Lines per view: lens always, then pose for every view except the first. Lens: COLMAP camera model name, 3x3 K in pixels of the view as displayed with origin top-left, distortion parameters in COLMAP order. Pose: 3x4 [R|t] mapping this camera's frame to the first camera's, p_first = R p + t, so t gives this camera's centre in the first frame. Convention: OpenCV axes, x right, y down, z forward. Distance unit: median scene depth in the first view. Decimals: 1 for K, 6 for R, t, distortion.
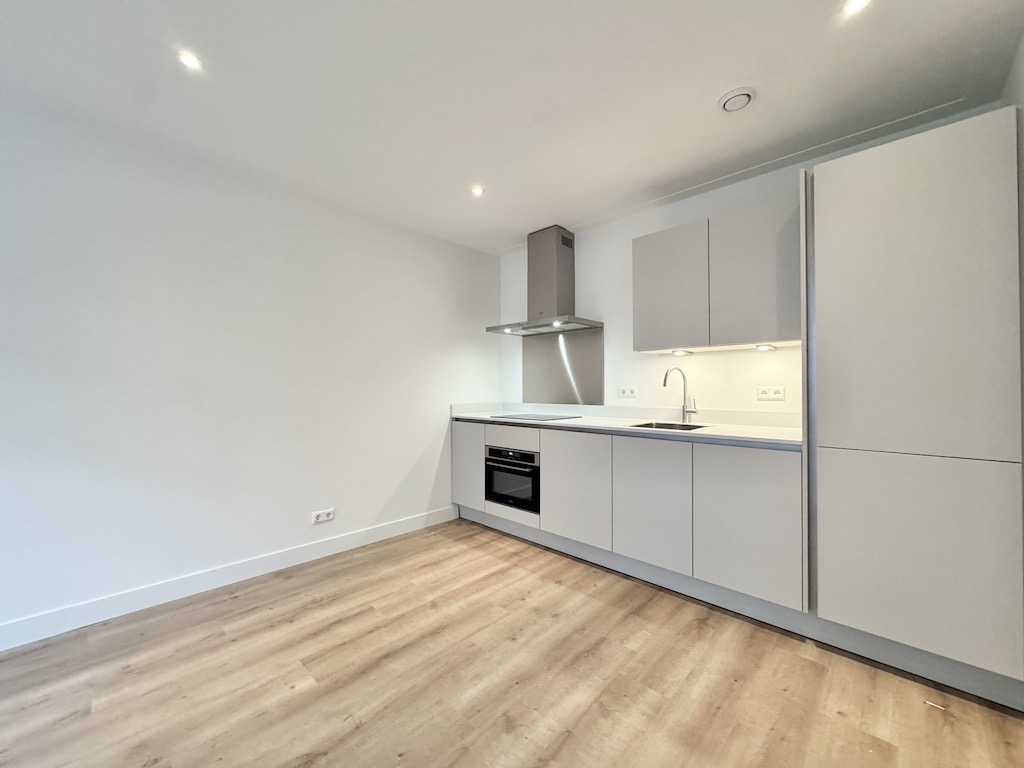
lens RADIAL K [[407.9, 0, 511.9], [0, 407.9, 380.6], [0, 0, 1]] dist [-0.003308, 0.000794]
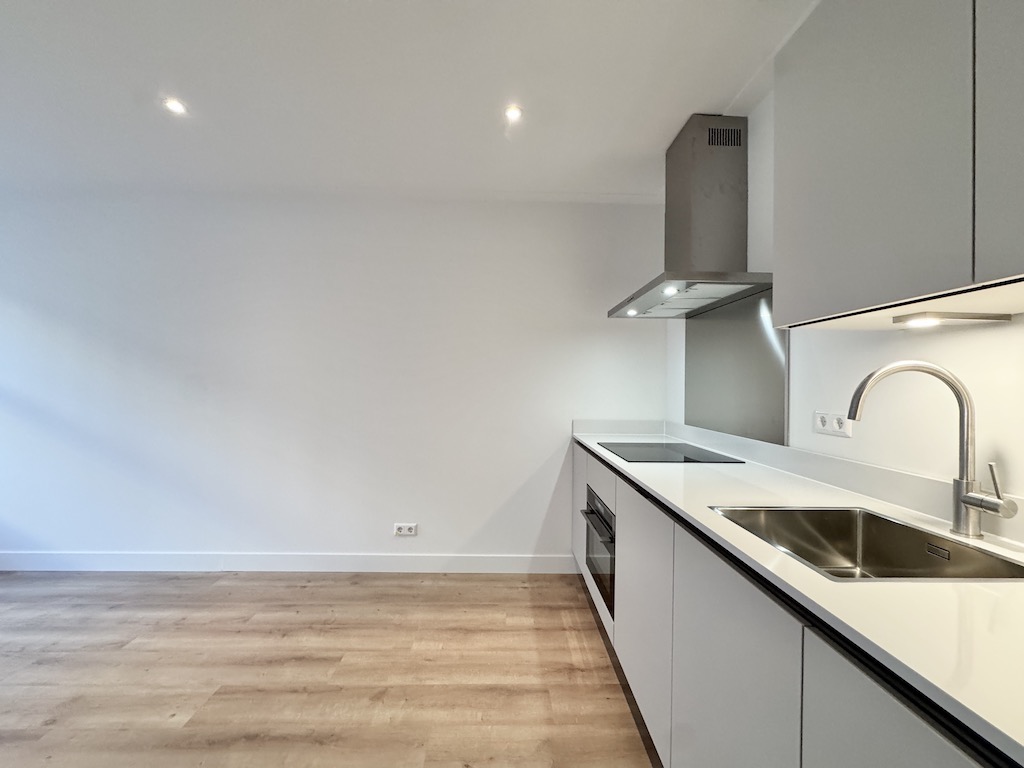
lens RADIAL K [[407.9, 0, 513.9], [0, 407.9, 382.8], [0, 0, 1]] dist [-0.003308, 0.000794]
pose [[0.708460, 0.006695, -0.705719, 0.449603], [-0.003995, 0.999977, 0.005476, -0.019857], [0.705739, -0.001060, 0.708471, 0.582607]]
